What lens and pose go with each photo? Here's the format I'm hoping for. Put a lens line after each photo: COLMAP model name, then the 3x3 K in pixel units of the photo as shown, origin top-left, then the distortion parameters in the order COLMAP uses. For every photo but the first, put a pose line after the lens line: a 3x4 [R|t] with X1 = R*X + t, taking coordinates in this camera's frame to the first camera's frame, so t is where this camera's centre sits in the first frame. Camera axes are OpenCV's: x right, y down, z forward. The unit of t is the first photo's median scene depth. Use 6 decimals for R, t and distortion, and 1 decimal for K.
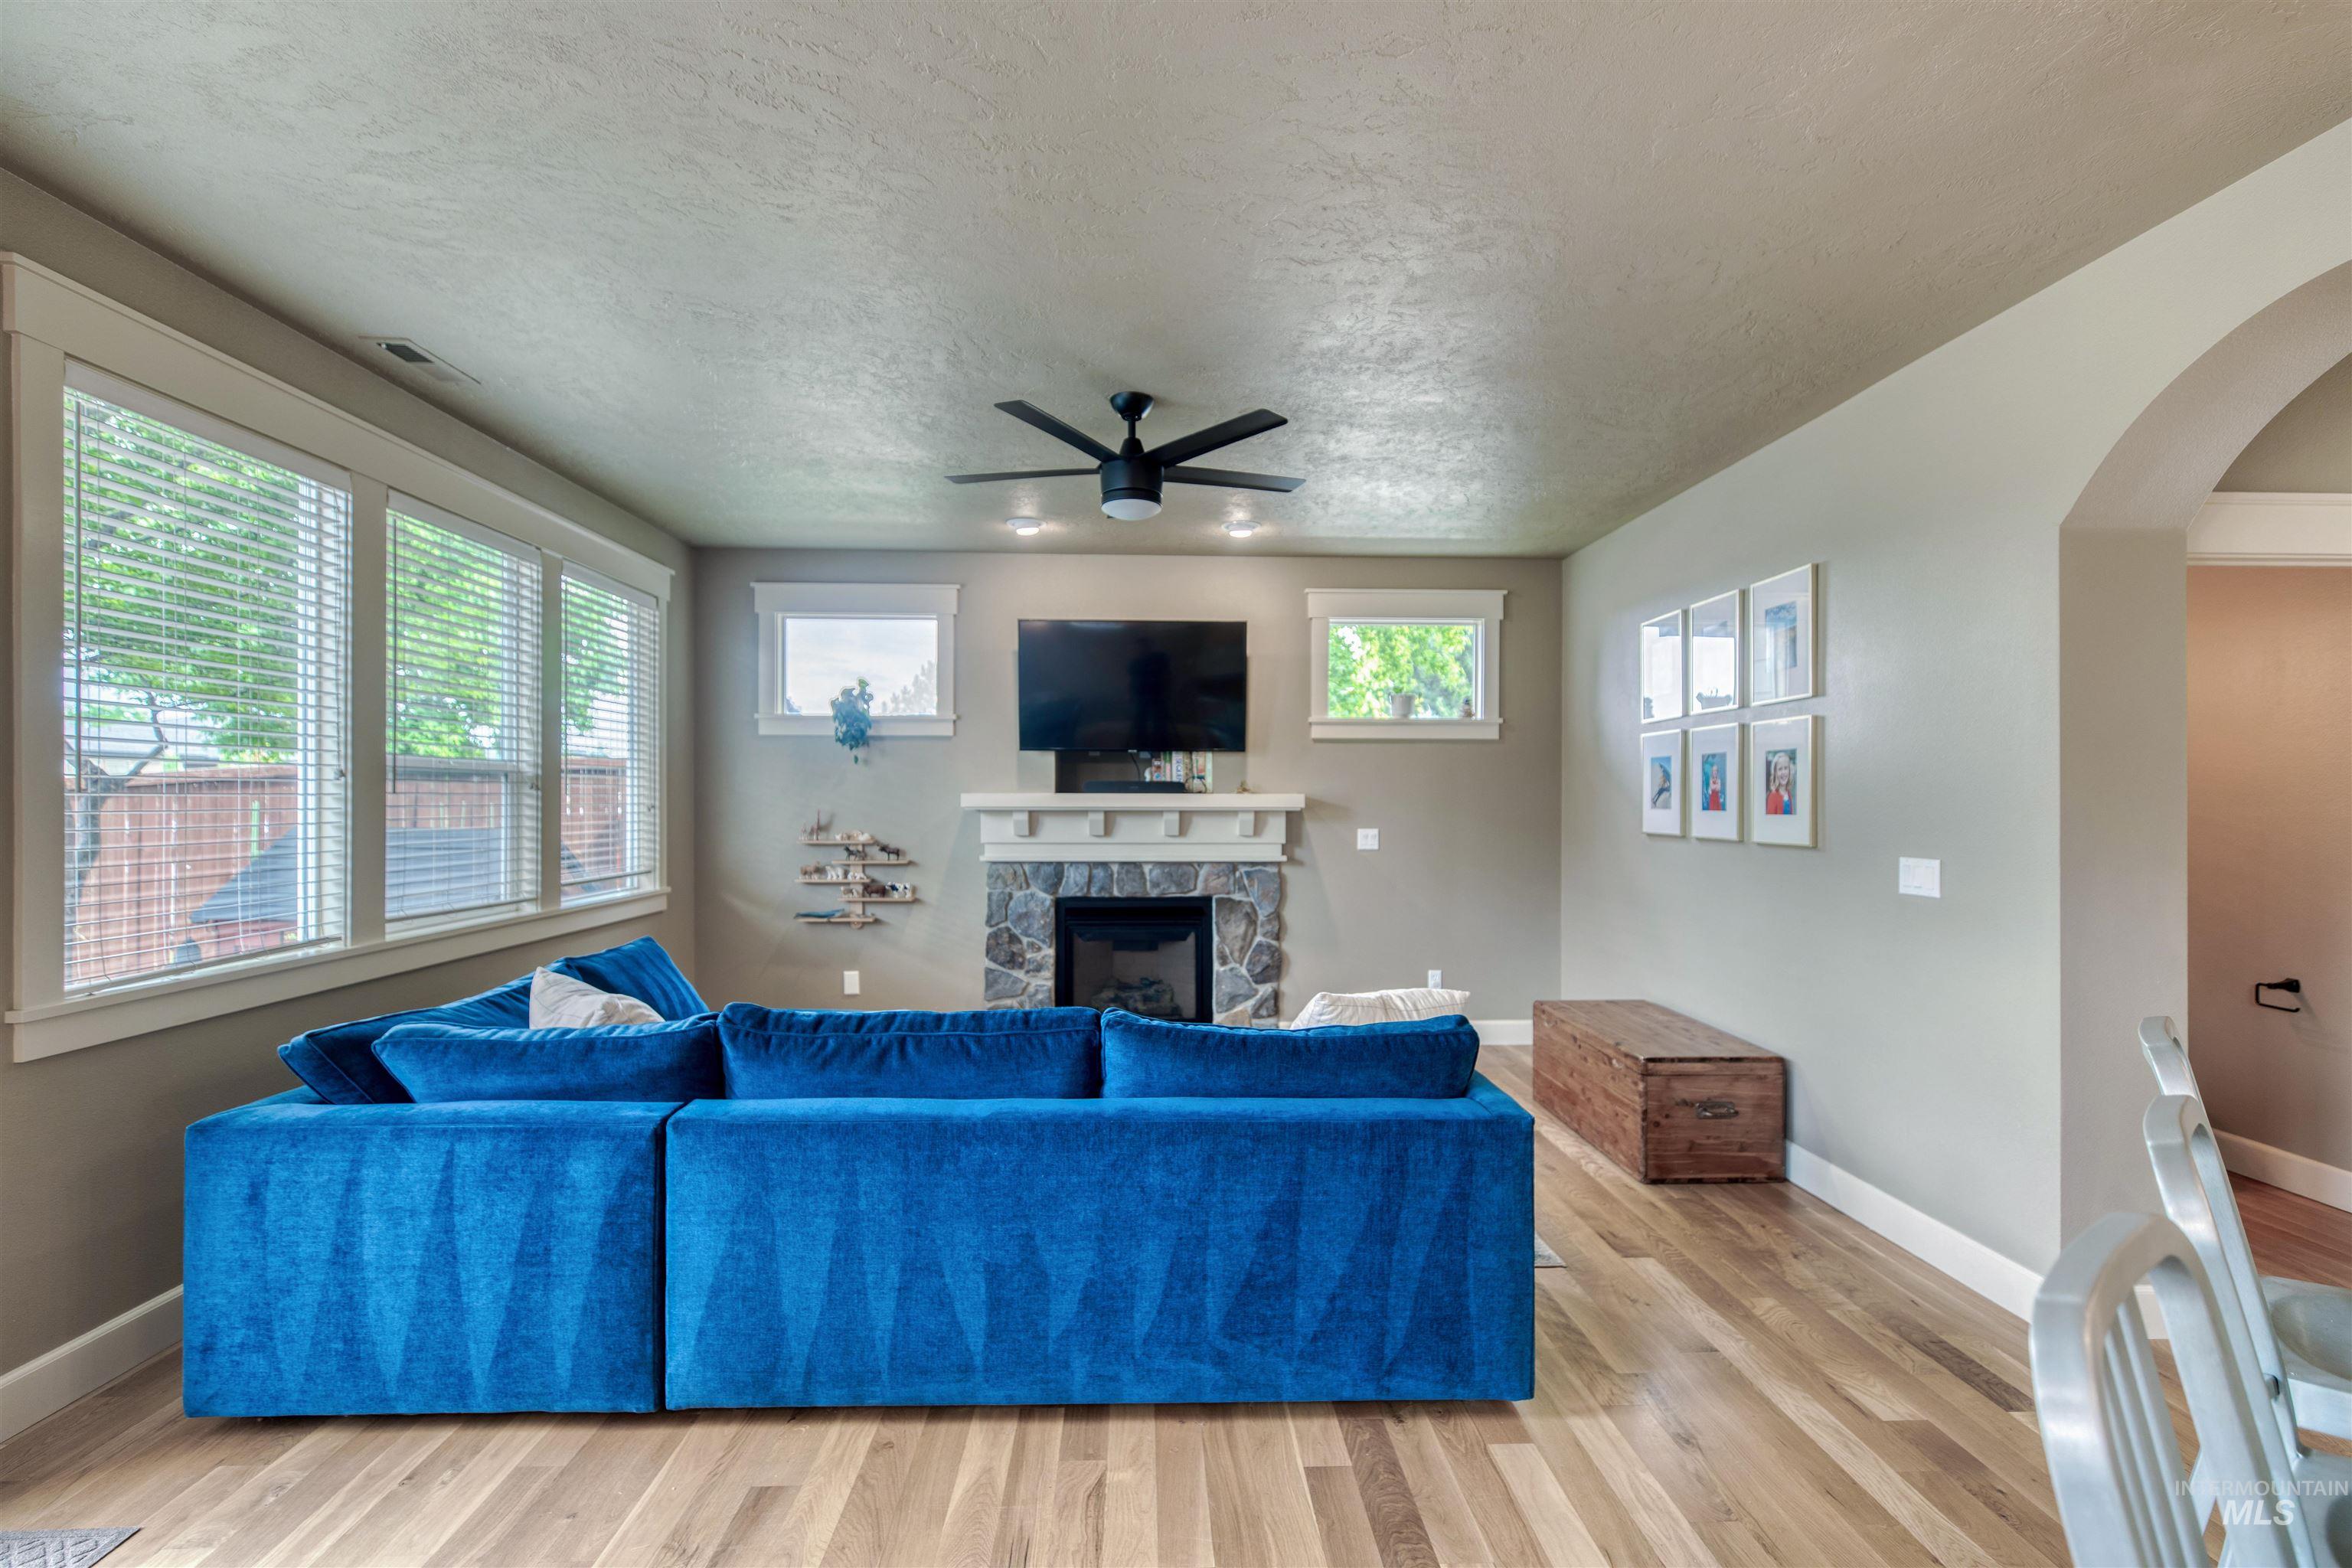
lens RADIAL K [[1061.2, 0, 1184.0], [0, 1061.2, 797.3], [0, 0, 1]] dist [-0.000421, -0.000398]
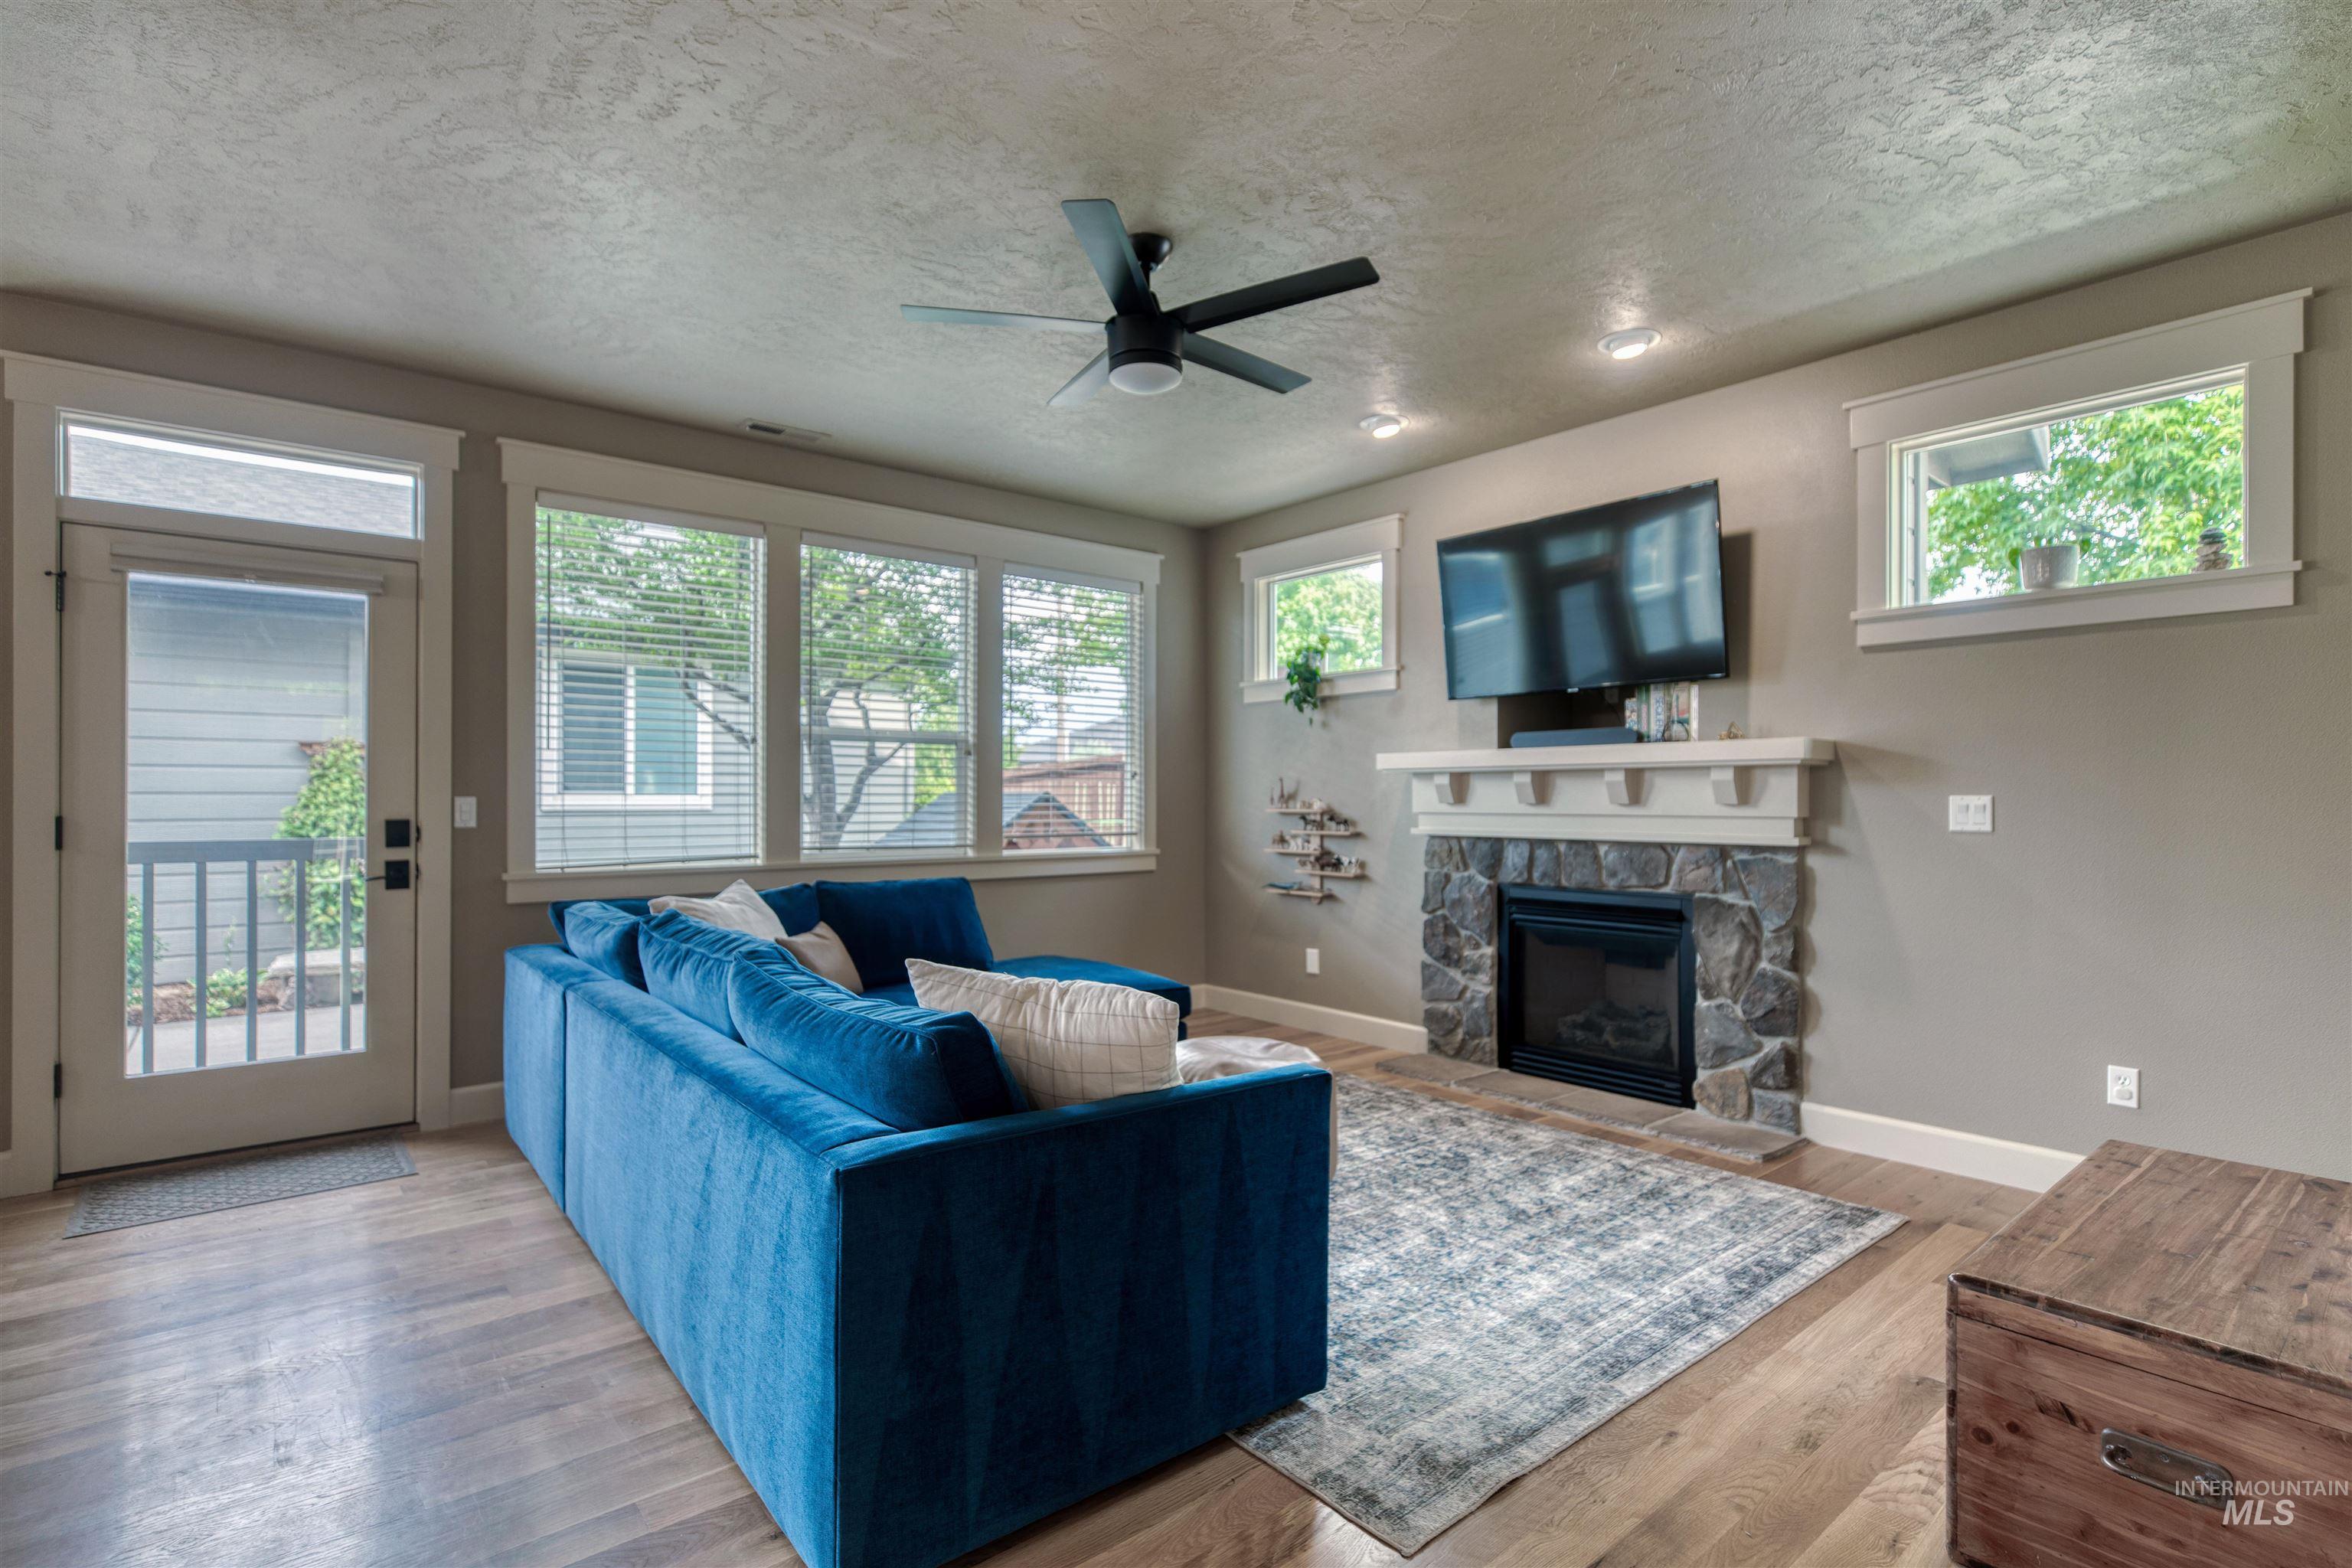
lens RADIAL K [[1120.3, 0, 1175.2], [0, 1120.3, 793.7], [0, 0, 1]] dist [-0.000043, 0.000575]
pose [[0.603090, -0.006031, -0.797650, 0.402879], [0.000269, 0.999973, -0.007358, 0.034186], [0.797673, 0.004223, 0.603076, 0.306372]]
